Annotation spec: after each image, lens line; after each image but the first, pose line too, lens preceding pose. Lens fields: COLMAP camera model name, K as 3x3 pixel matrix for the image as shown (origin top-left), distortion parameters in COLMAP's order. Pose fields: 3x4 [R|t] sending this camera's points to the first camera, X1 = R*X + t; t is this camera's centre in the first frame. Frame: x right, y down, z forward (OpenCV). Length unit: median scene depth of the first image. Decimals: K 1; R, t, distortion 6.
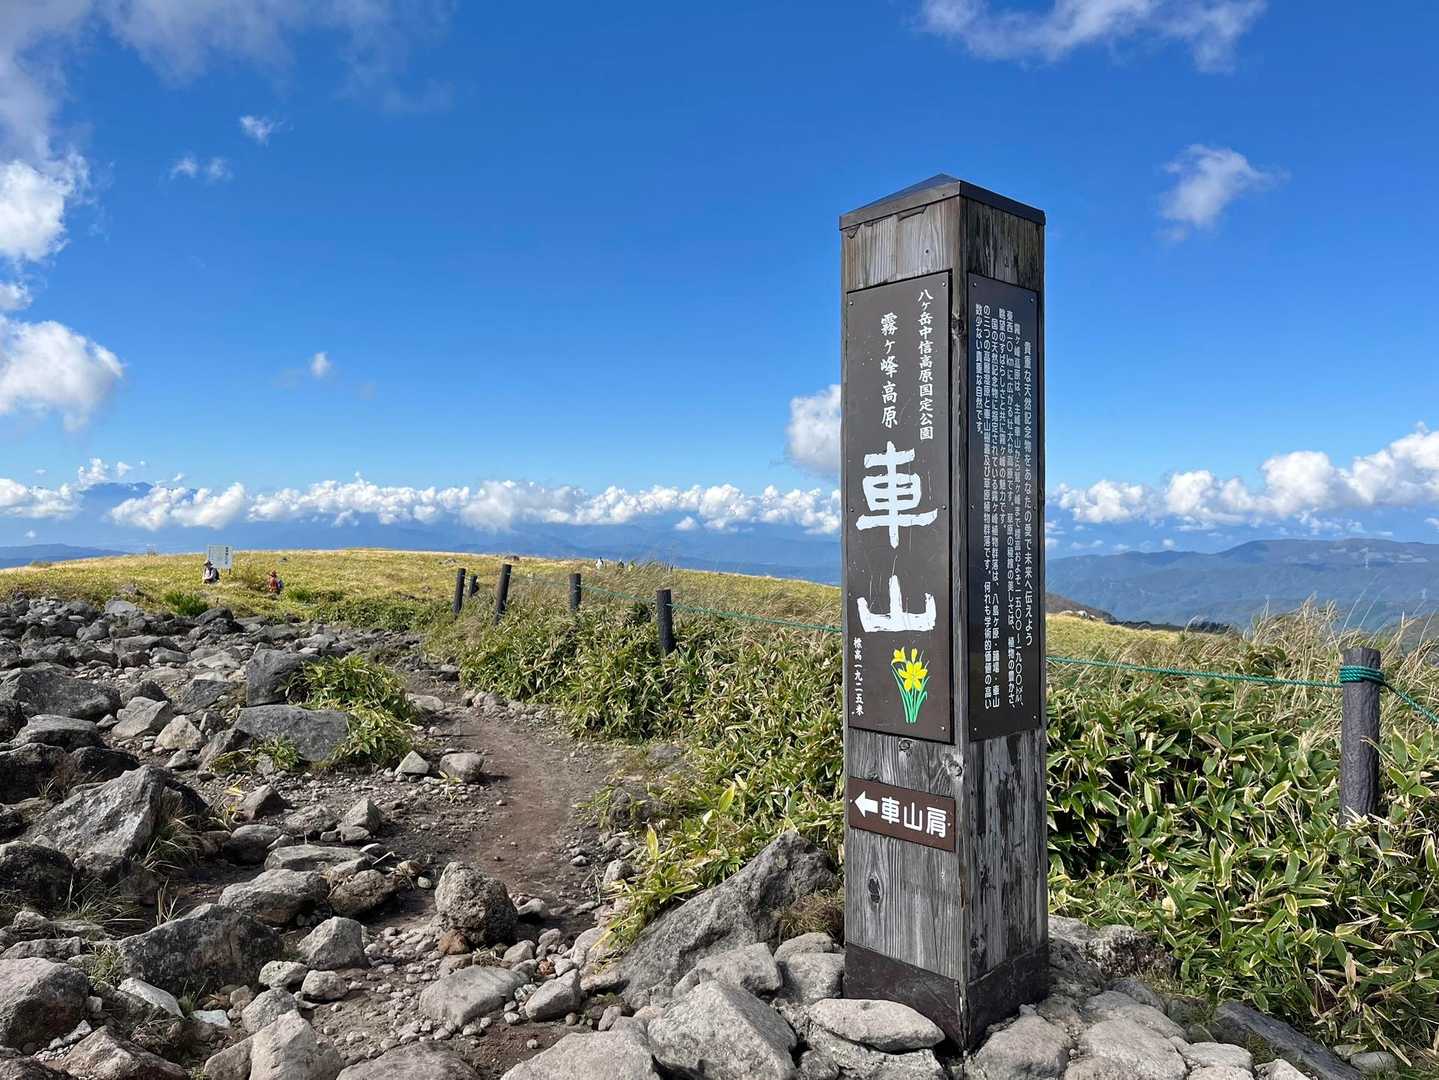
lens RADIAL K [[1086.8, 0, 720.3], [0, 1086.8, 538.0], [0, 0, 1]] dist [-0.004792, -0.004608]
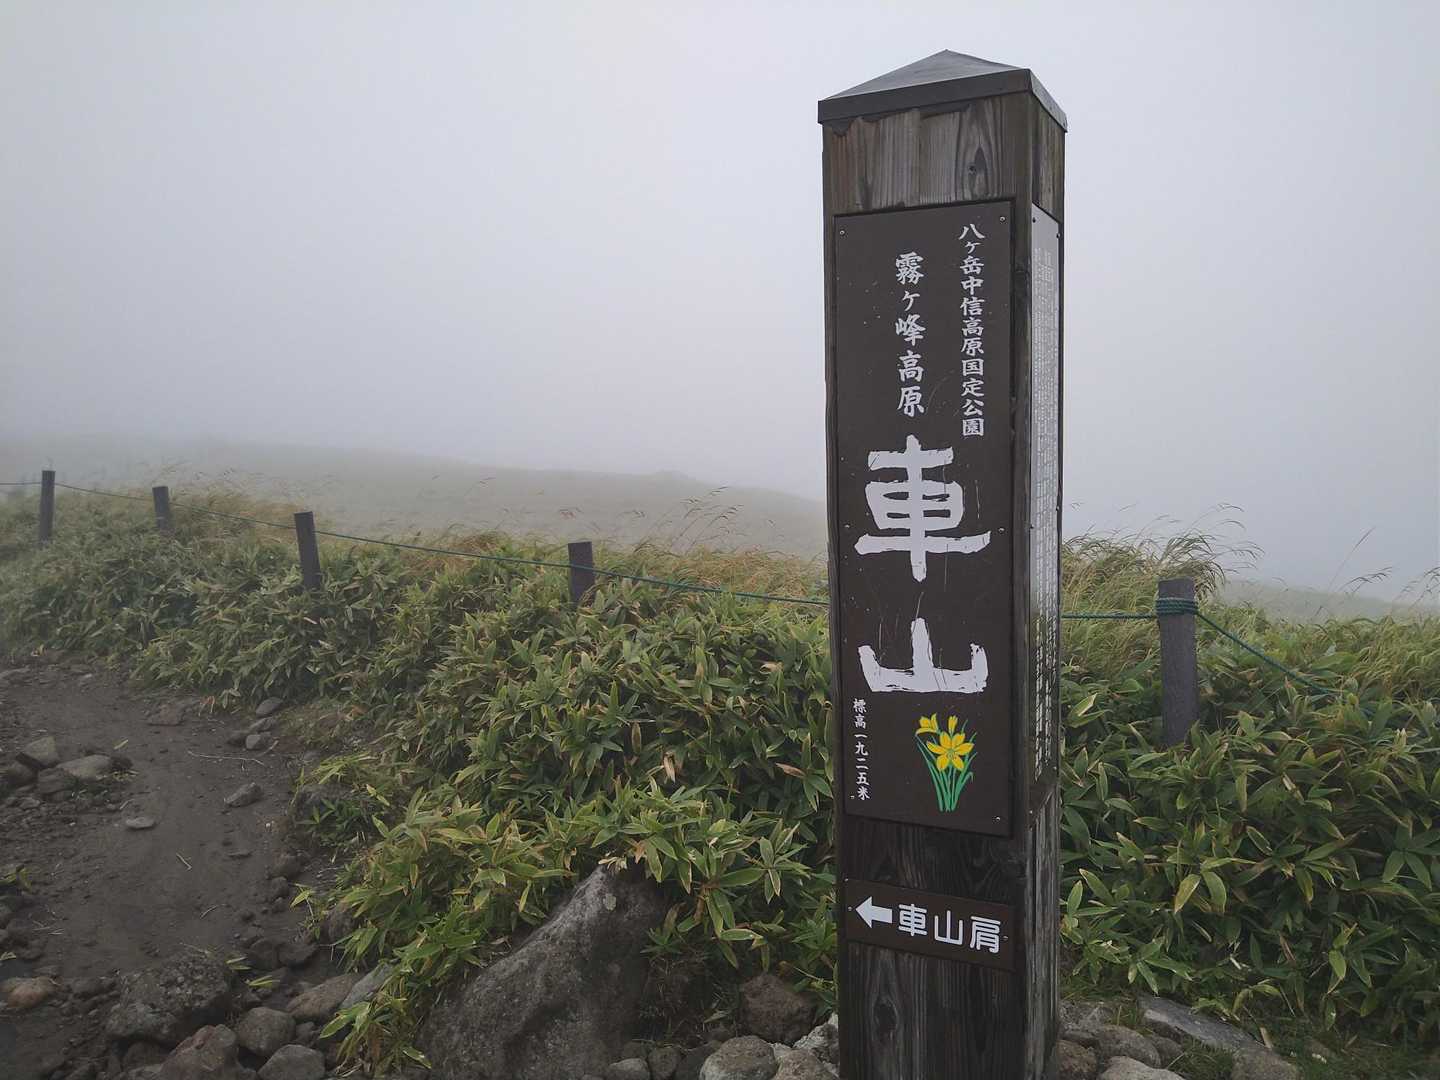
lens RADIAL K [[1087.6, 0, 719.2], [0, 1087.6, 542.2], [0, 0, 1]] dist [-0.004792, -0.004608]
pose [[0.926500, -0.066473, 0.370377, -0.237048], [0.020541, 0.991740, 0.126608, -0.113654], [-0.375733, -0.109694, 0.920213, 0.379550]]
